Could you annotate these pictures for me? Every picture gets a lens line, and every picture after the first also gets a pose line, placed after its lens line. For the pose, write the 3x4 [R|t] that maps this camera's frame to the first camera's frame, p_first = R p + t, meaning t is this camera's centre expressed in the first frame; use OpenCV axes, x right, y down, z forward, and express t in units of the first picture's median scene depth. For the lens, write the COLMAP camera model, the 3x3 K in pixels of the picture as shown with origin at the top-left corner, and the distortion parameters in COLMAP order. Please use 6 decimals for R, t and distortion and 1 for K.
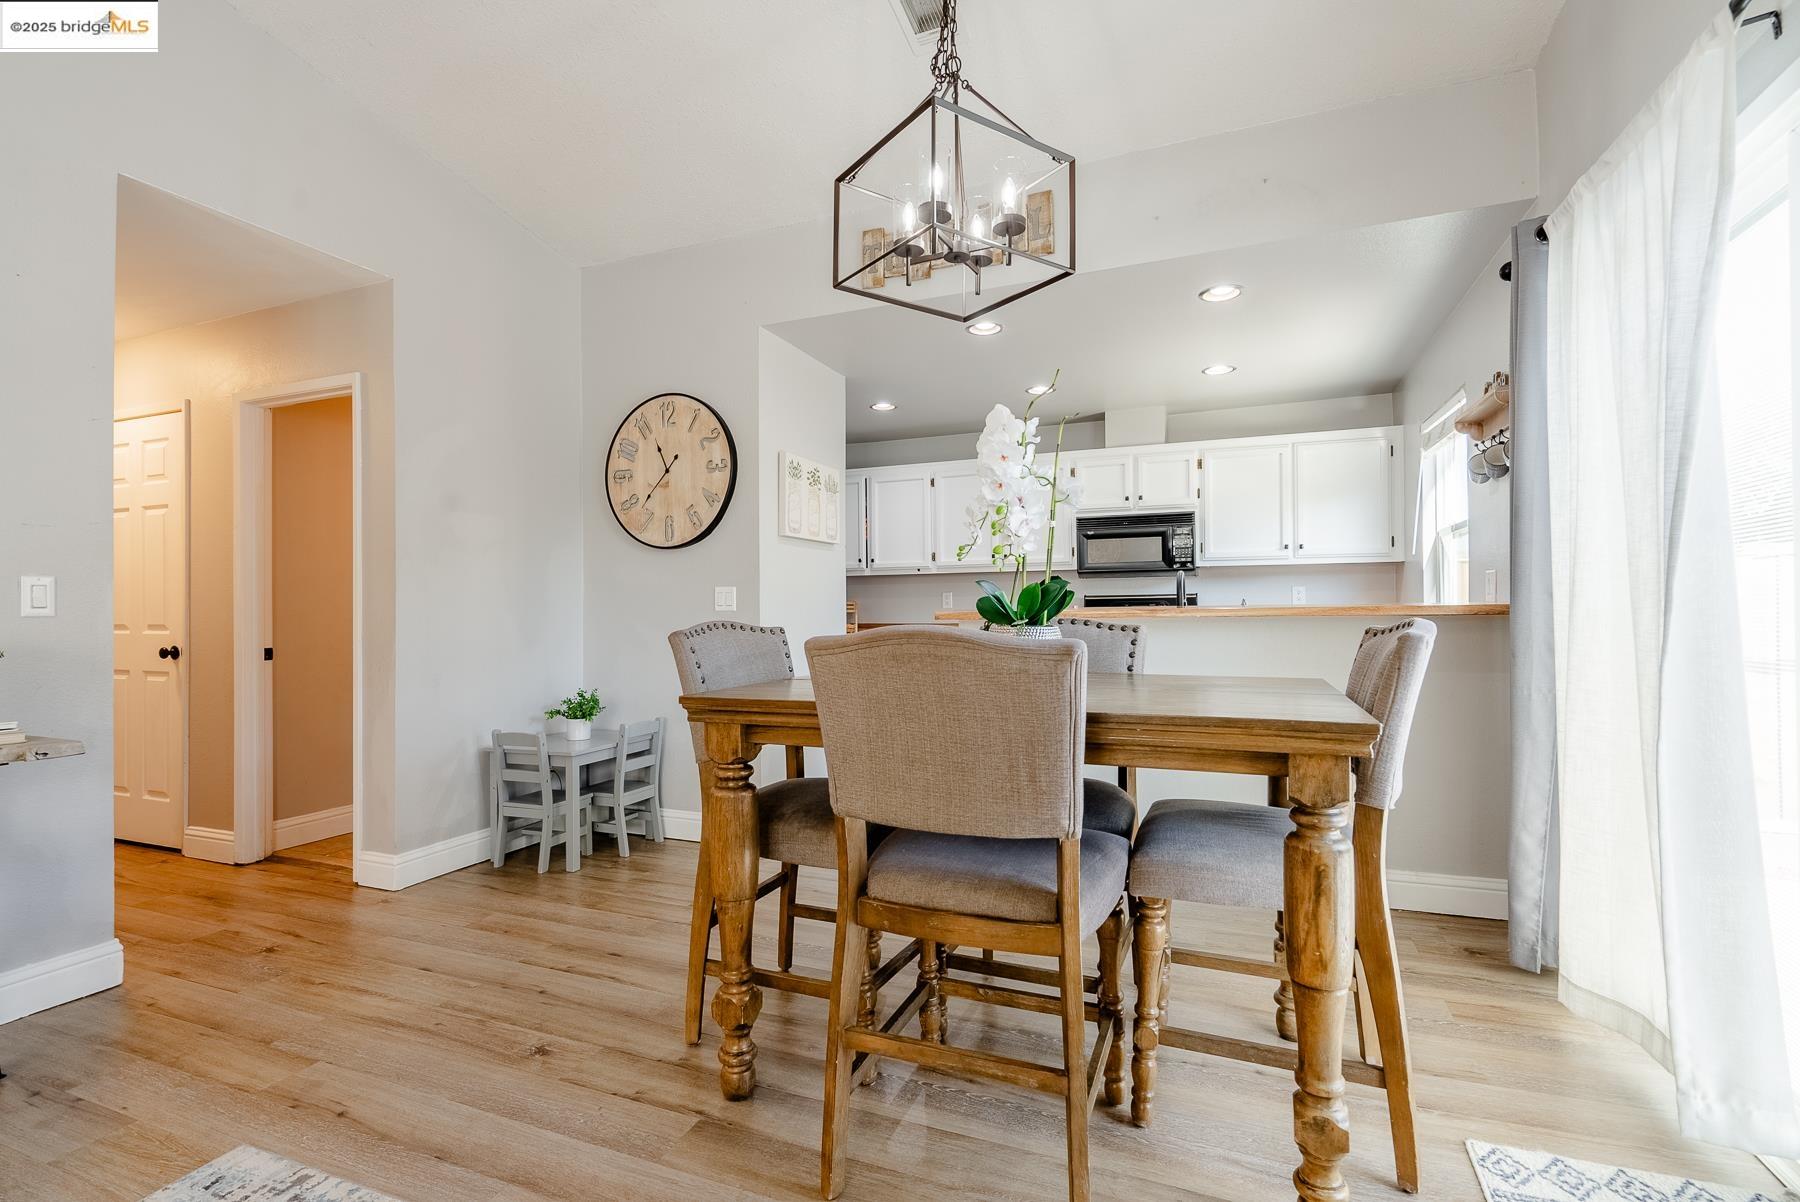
lens RADIAL K [[817.4, 0, 900.5], [0, 817.4, 601.8], [0, 0, 1]] dist [-0.005441, 0.002340]
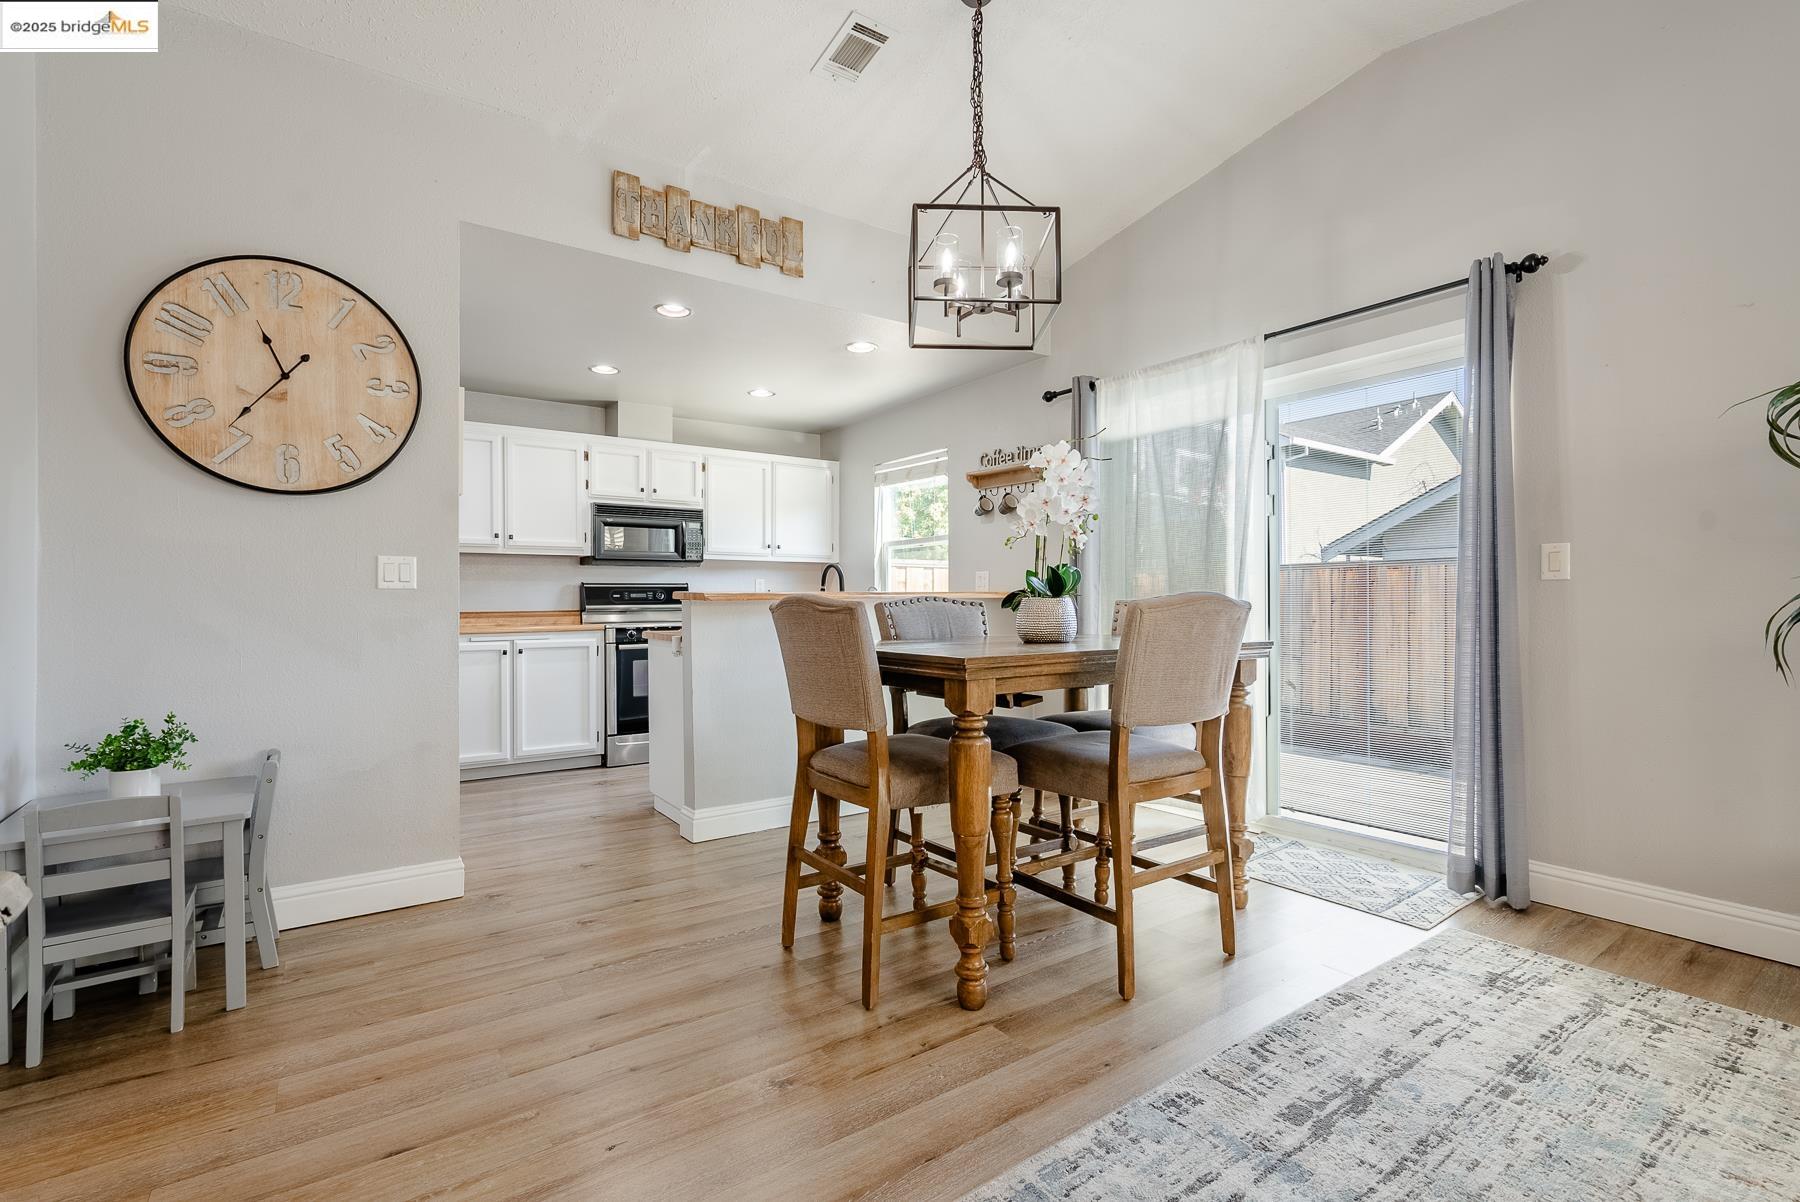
lens RADIAL K [[817.4, 0, 904.5], [0, 817.4, 600.7], [0, 0, 1]] dist [-0.005441, 0.002340]
pose [[0.539446, 0.006858, 0.841992, -0.520216], [-0.008227, 0.999962, -0.002875, 0.018201], [-0.841980, -0.005376, 0.539482, 0.200289]]
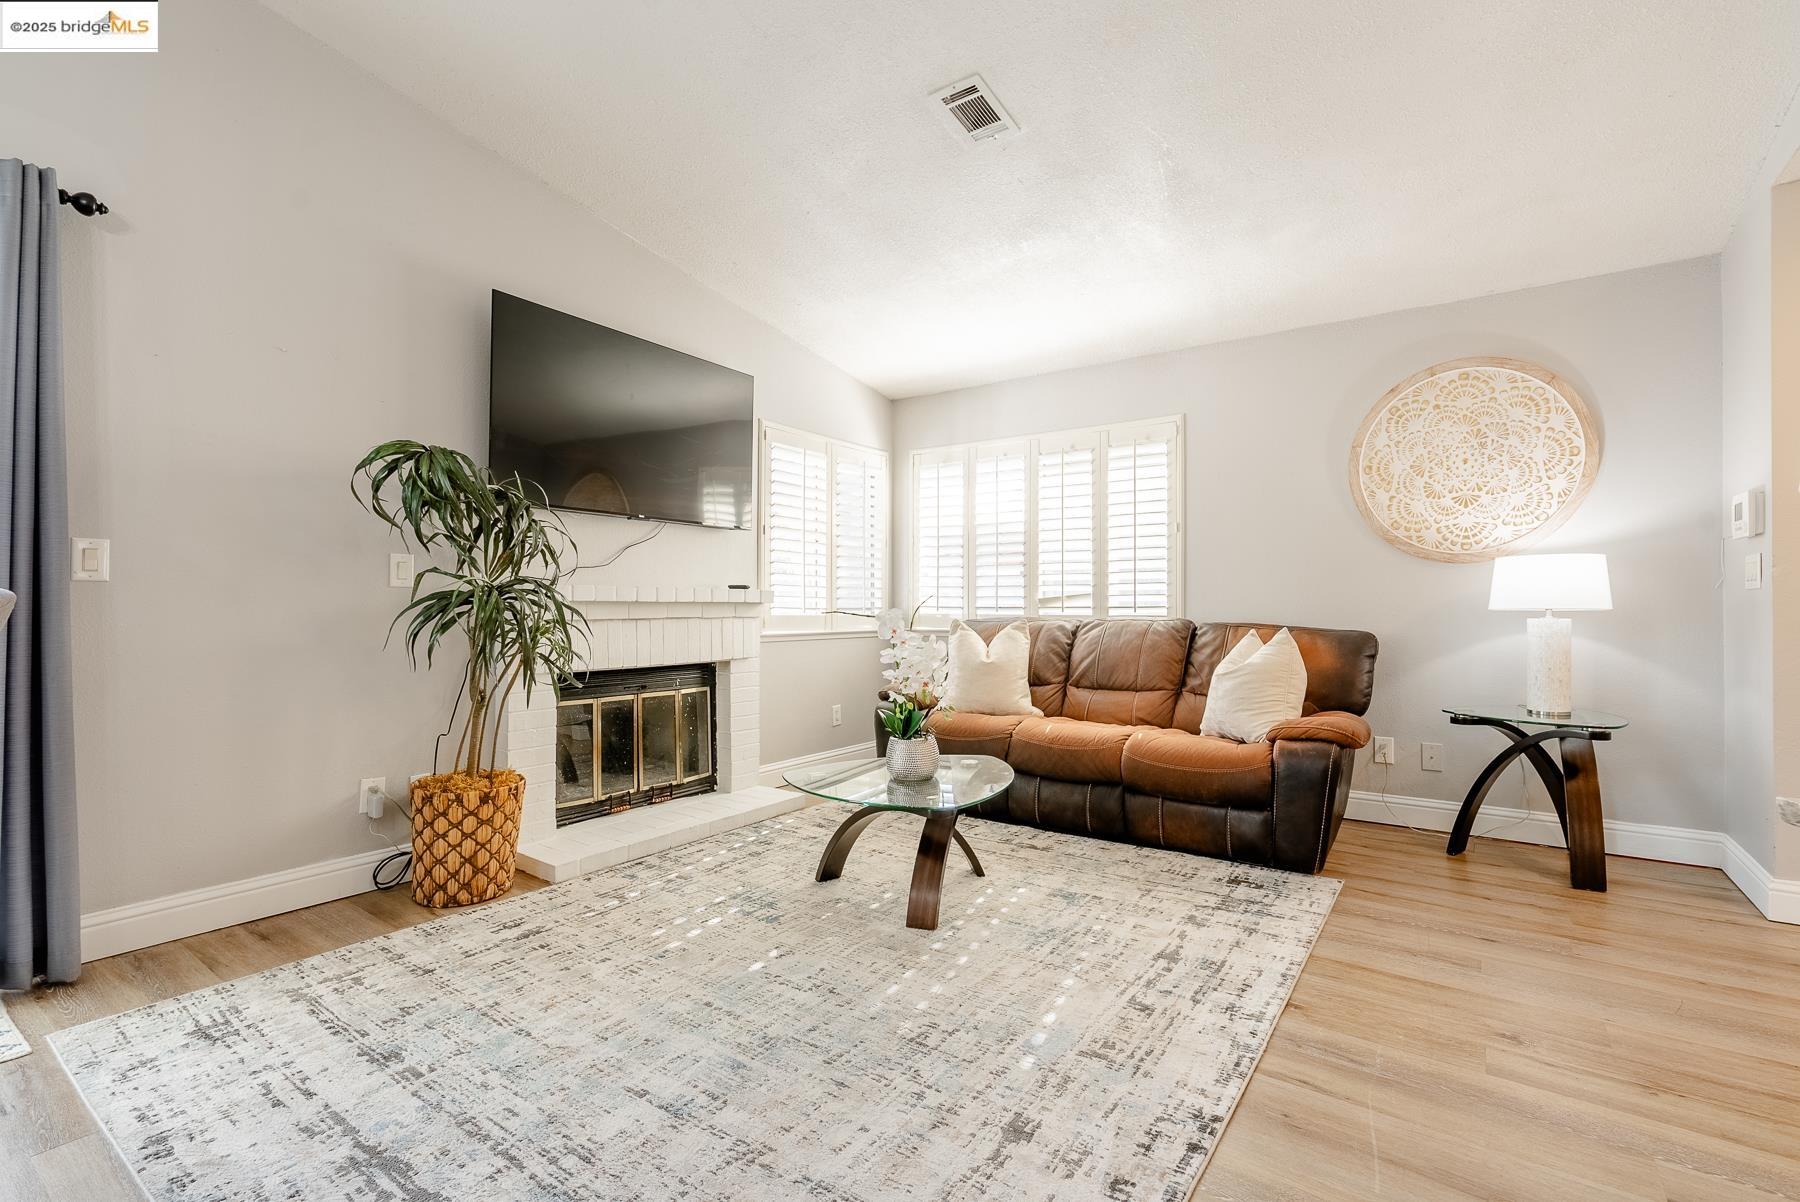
lens RADIAL K [[817.4, 0, 901.1], [0, 817.4, 604.1], [0, 0, 1]] dist [-0.005441, 0.002340]
pose [[-0.972352, 0.005075, 0.233466, -0.368016], [0.001854, 0.999900, -0.014013, 0.019912], [-0.233514, -0.013193, -0.972264, 0.518347]]
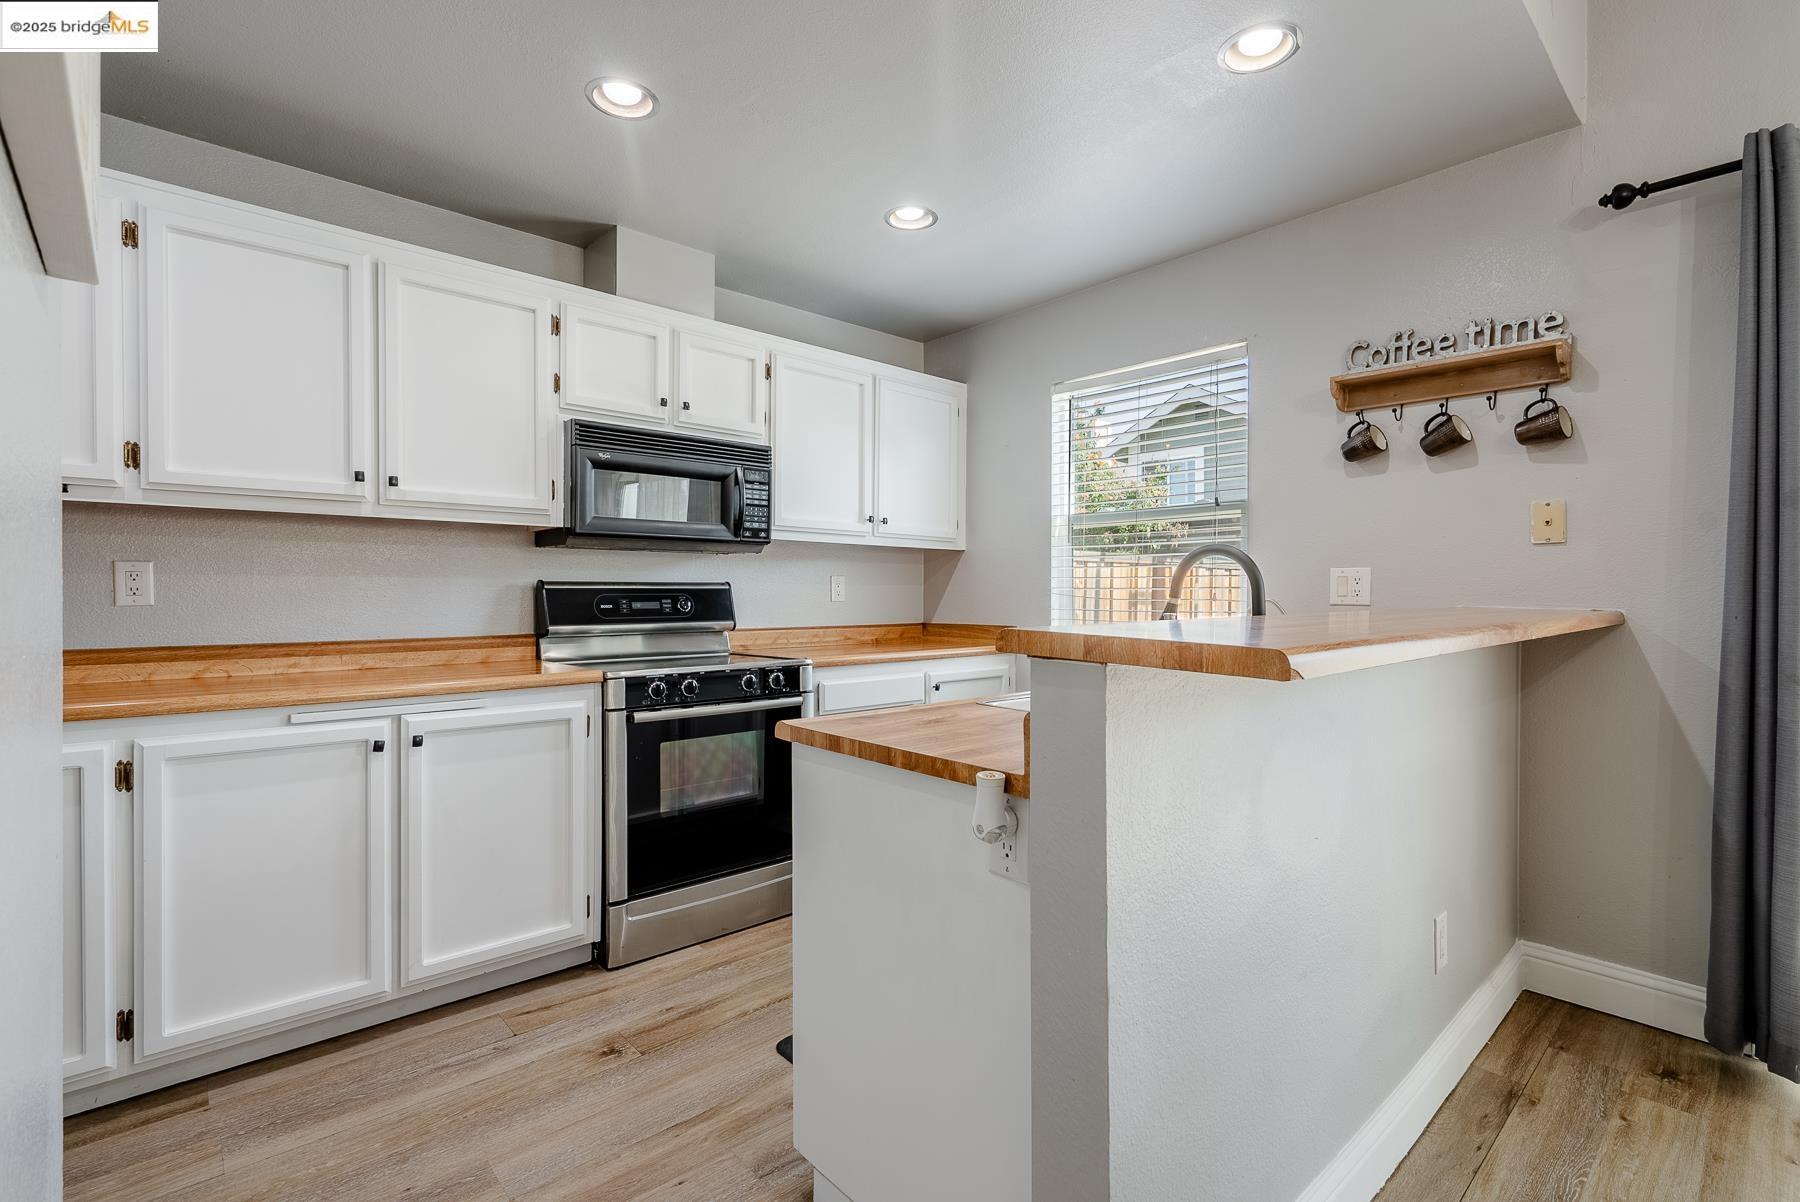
lens RADIAL K [[817.4, 0, 905.6], [0, 817.4, 603.1], [0, 0, 1]] dist [-0.005441, 0.002340]
pose [[0.436335, 0.000188, 0.899784, -0.169180], [-0.014314, 0.999875, 0.006732, -0.000872], [-0.899671, -0.015817, 0.436283, 0.778772]]
